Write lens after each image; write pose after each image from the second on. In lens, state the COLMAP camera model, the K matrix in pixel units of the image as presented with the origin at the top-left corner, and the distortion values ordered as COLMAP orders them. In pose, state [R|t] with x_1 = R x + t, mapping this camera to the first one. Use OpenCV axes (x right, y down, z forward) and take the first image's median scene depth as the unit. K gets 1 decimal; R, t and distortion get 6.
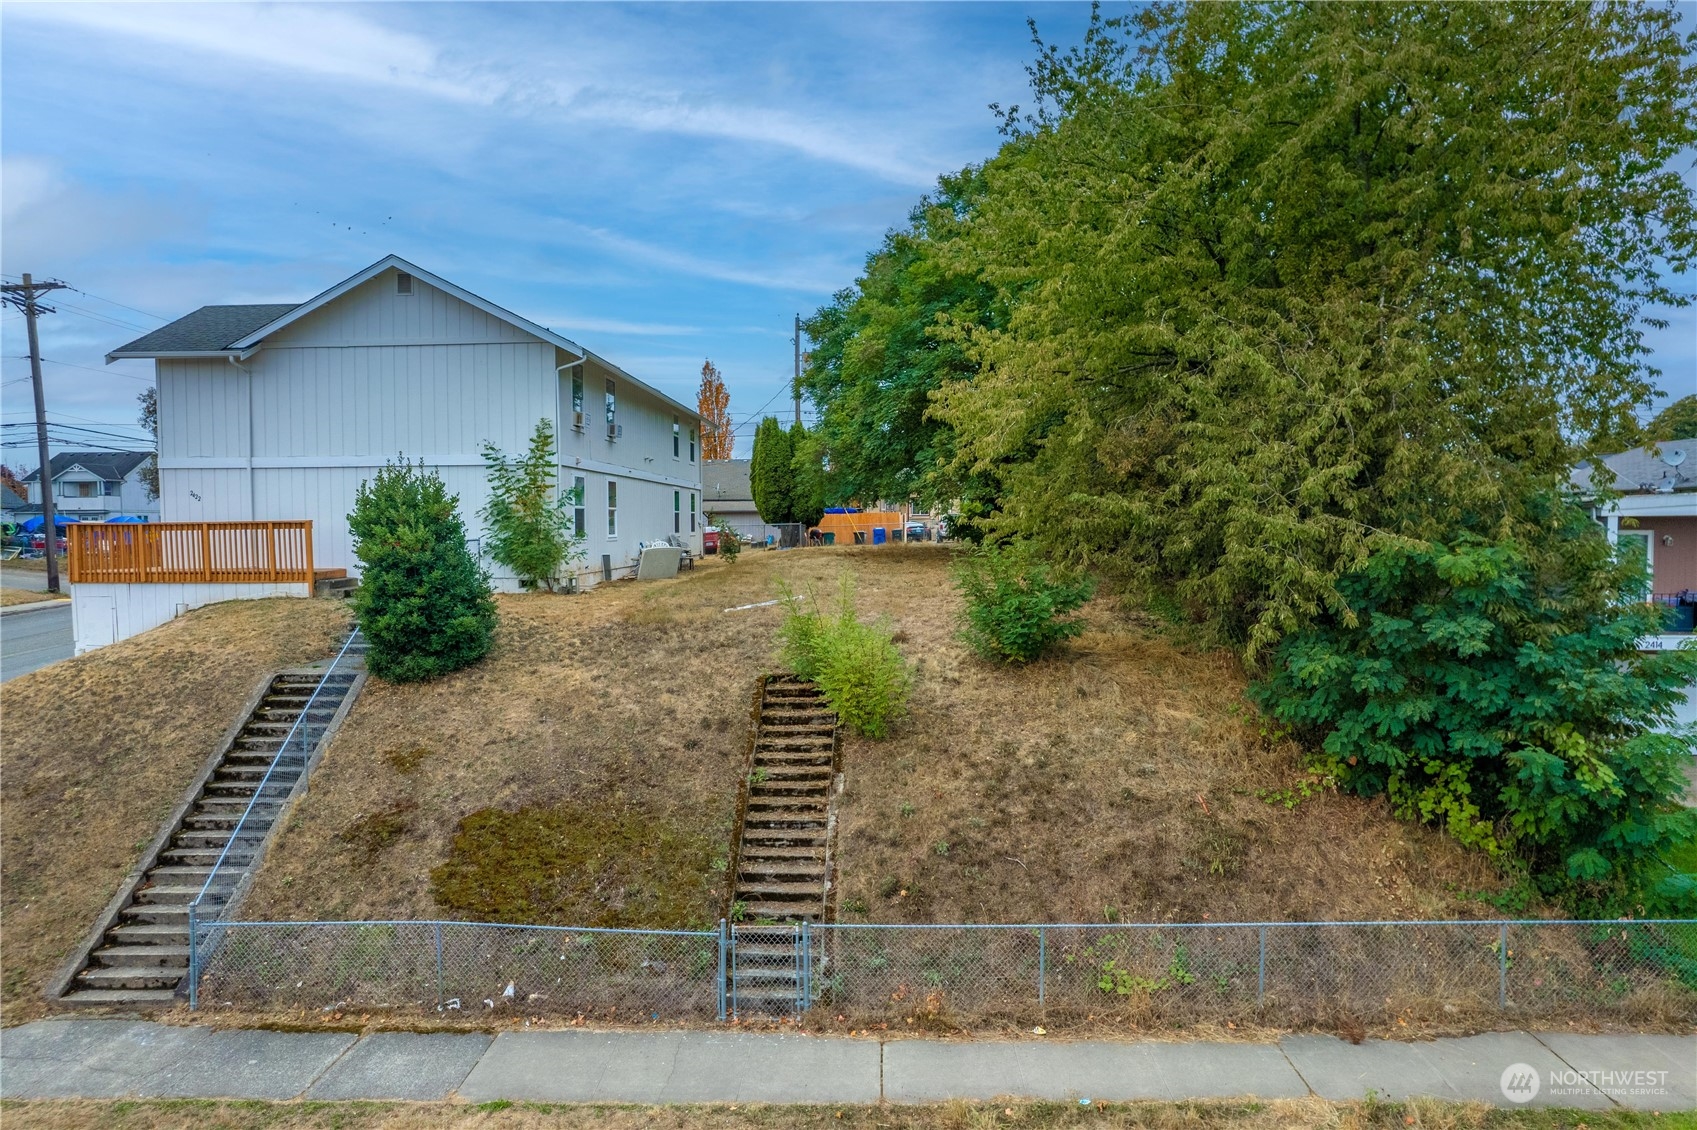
lens RADIAL K [[1085.2, 0, 848.5], [0, 1085.2, 565.0], [0, 0, 1]] dist [-0.075346, 0.069952]
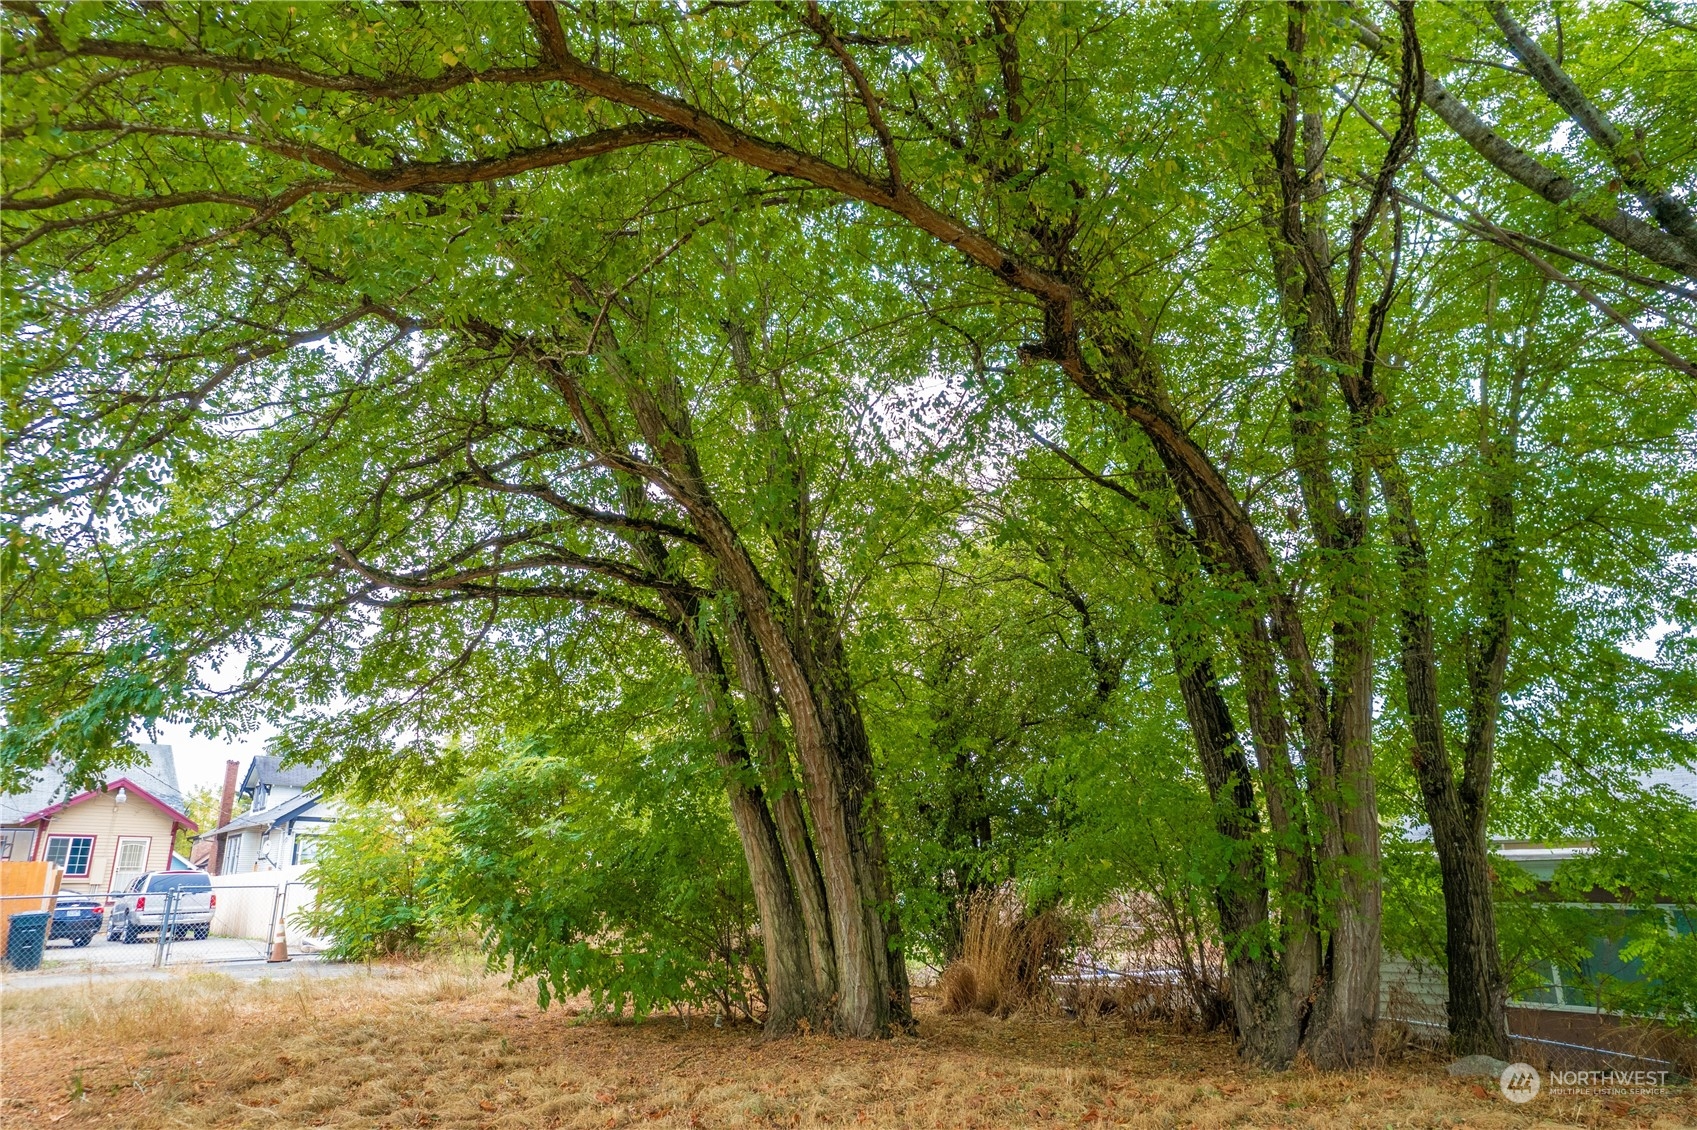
lens RADIAL K [[1085.2, 0, 848.5], [0, 1085.2, 565.0], [0, 0, 1]] dist [-0.075346, 0.069952]
pose [[0.743724, 0.198472, 0.638345, 0.002284], [0.025241, 0.945891, -0.323502, -0.054678], [-0.668011, 0.256709, 0.698471, 1.430097]]
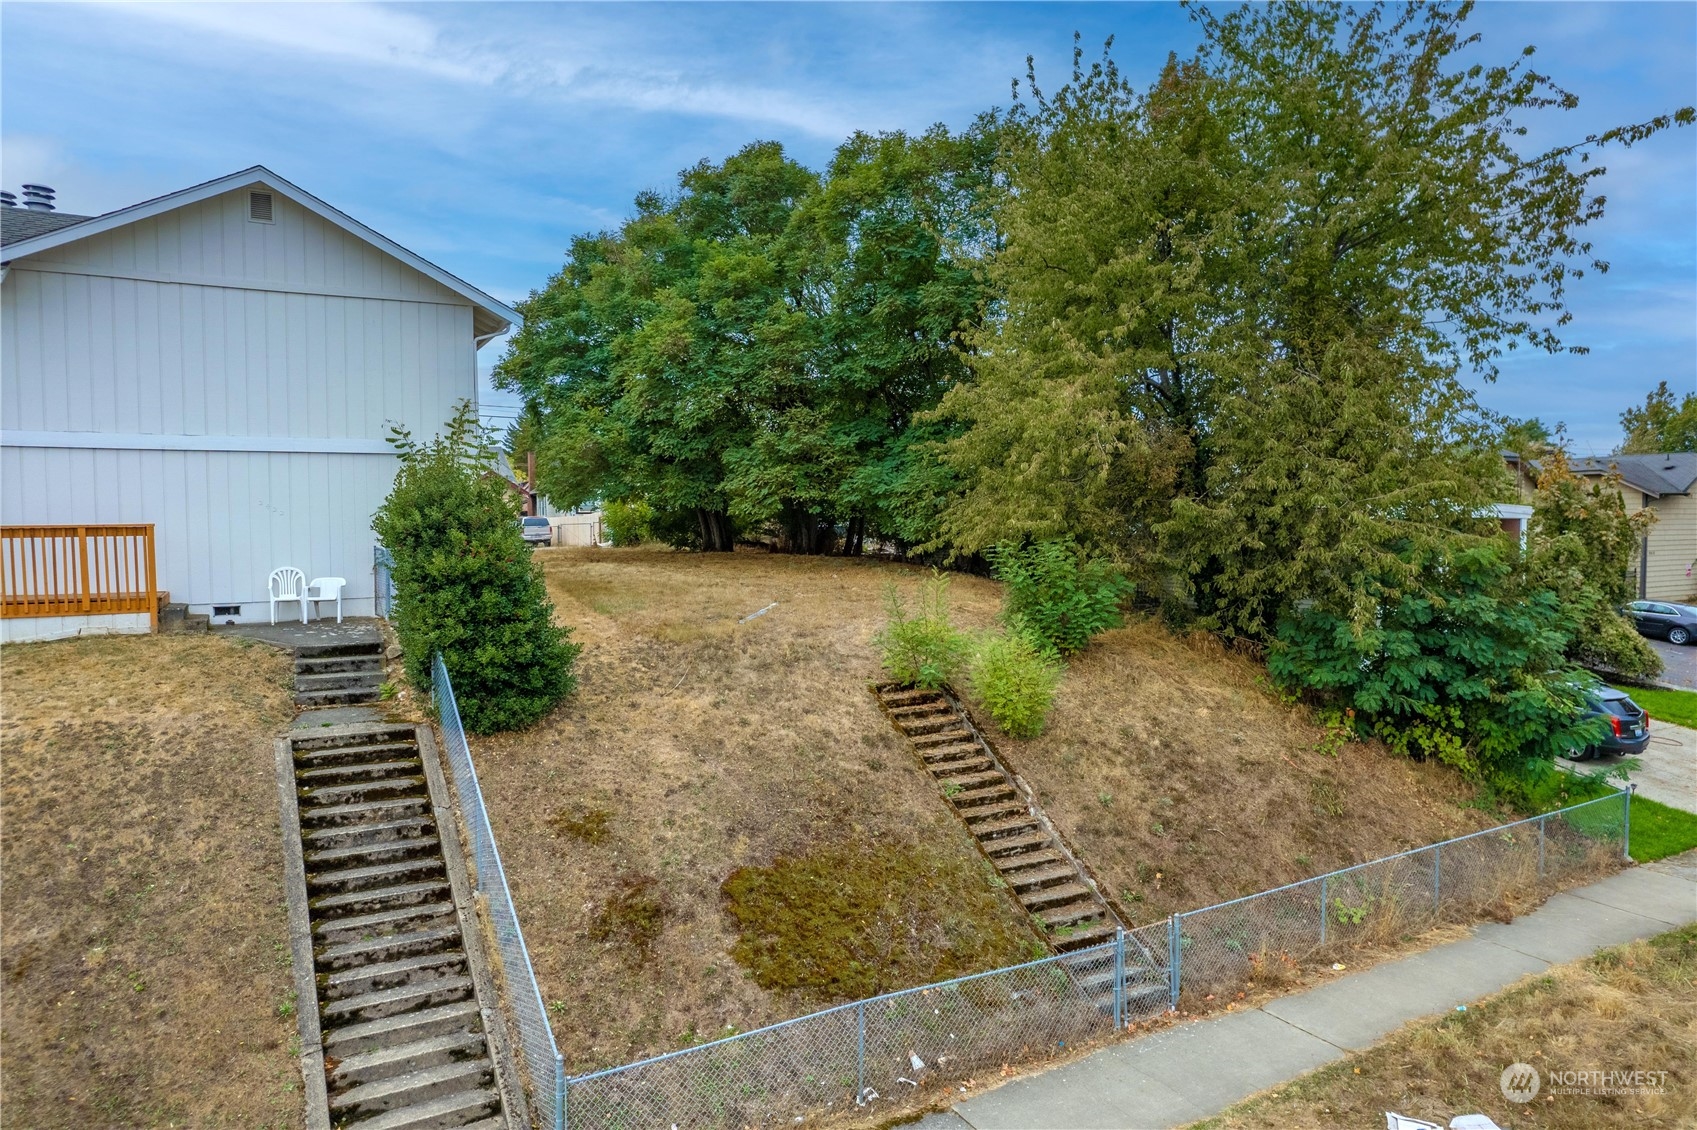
lens RADIAL K [[1085.2, 0, 848.5], [0, 1085.2, 565.0], [0, 0, 1]] dist [-0.075346, 0.069952]
pose [[0.854108, -0.021014, 0.519672, -0.458975], [0.022566, 0.999740, 0.003338, -0.006396], [-0.519607, 0.008876, 0.854360, 0.157131]]
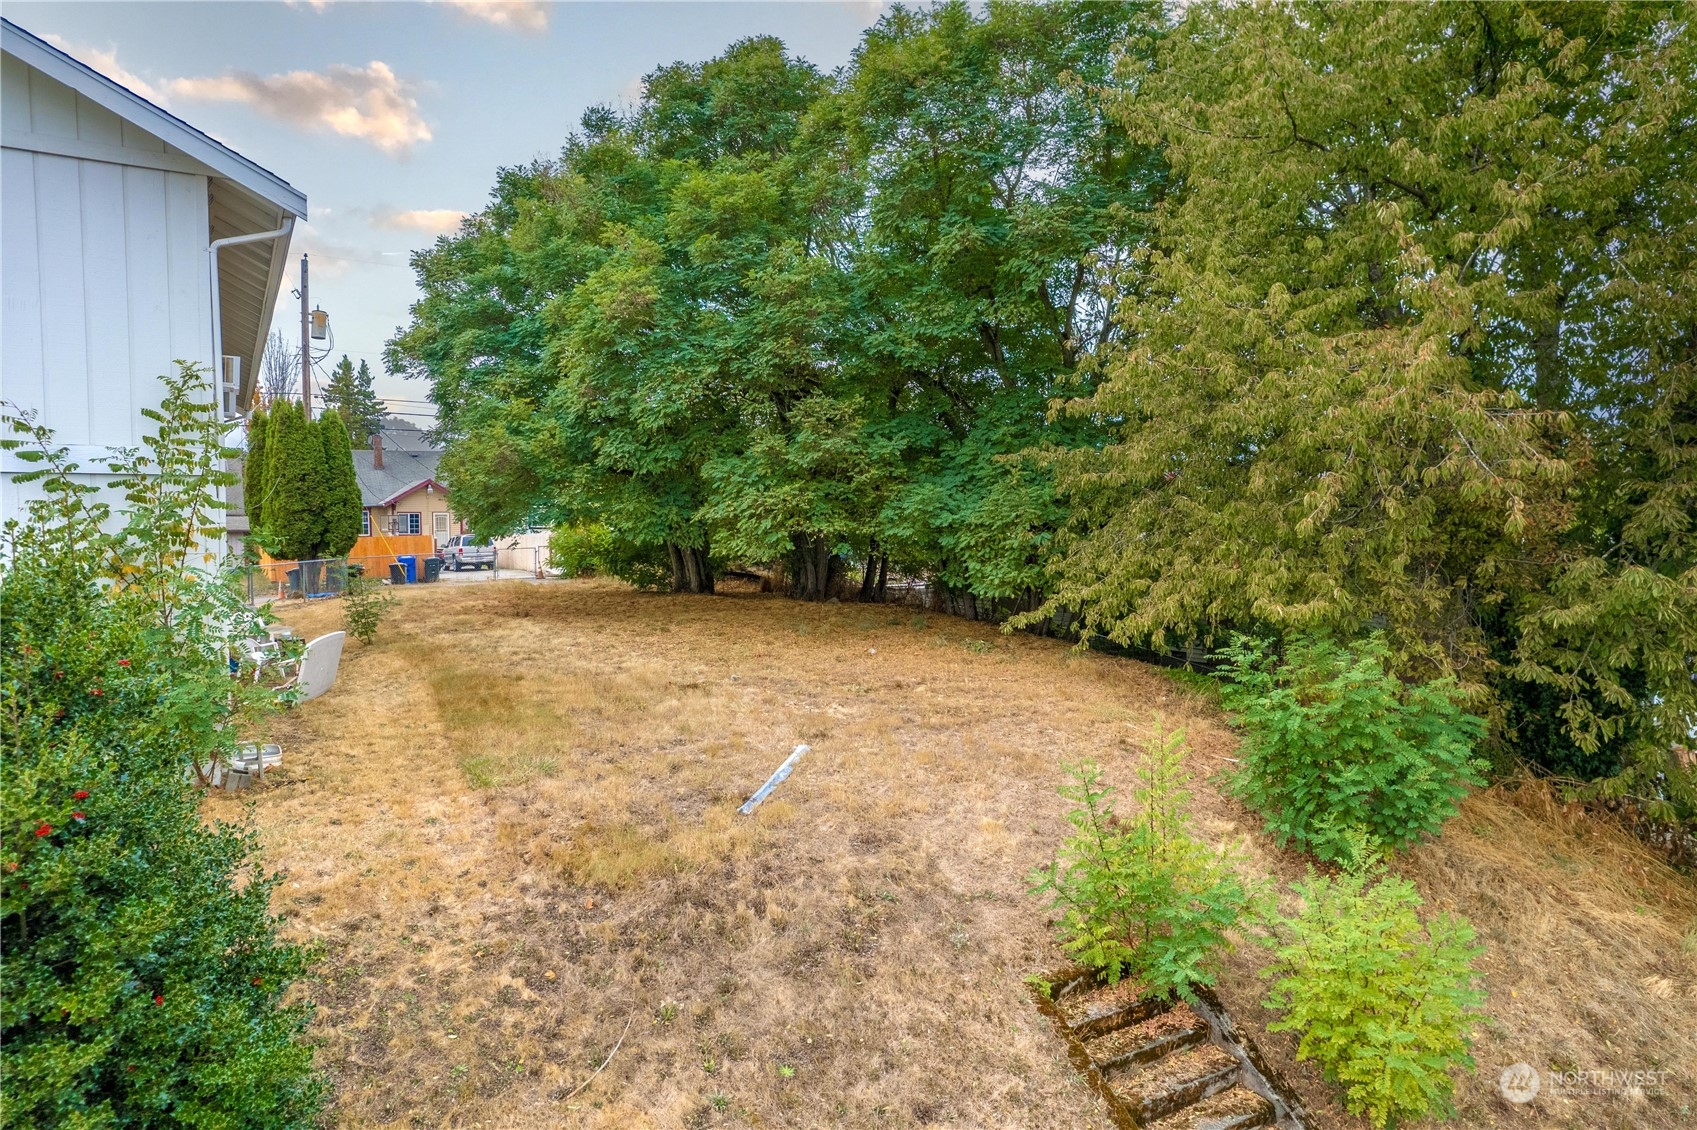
lens RADIAL K [[1085.2, 0, 848.5], [0, 1085.2, 565.0], [0, 0, 1]] dist [-0.075346, 0.069952]
pose [[0.841530, -0.019207, 0.539868, -0.289680], [0.022662, 0.999743, 0.000243, -0.054702], [-0.539734, 0.012030, 0.841750, 0.533852]]
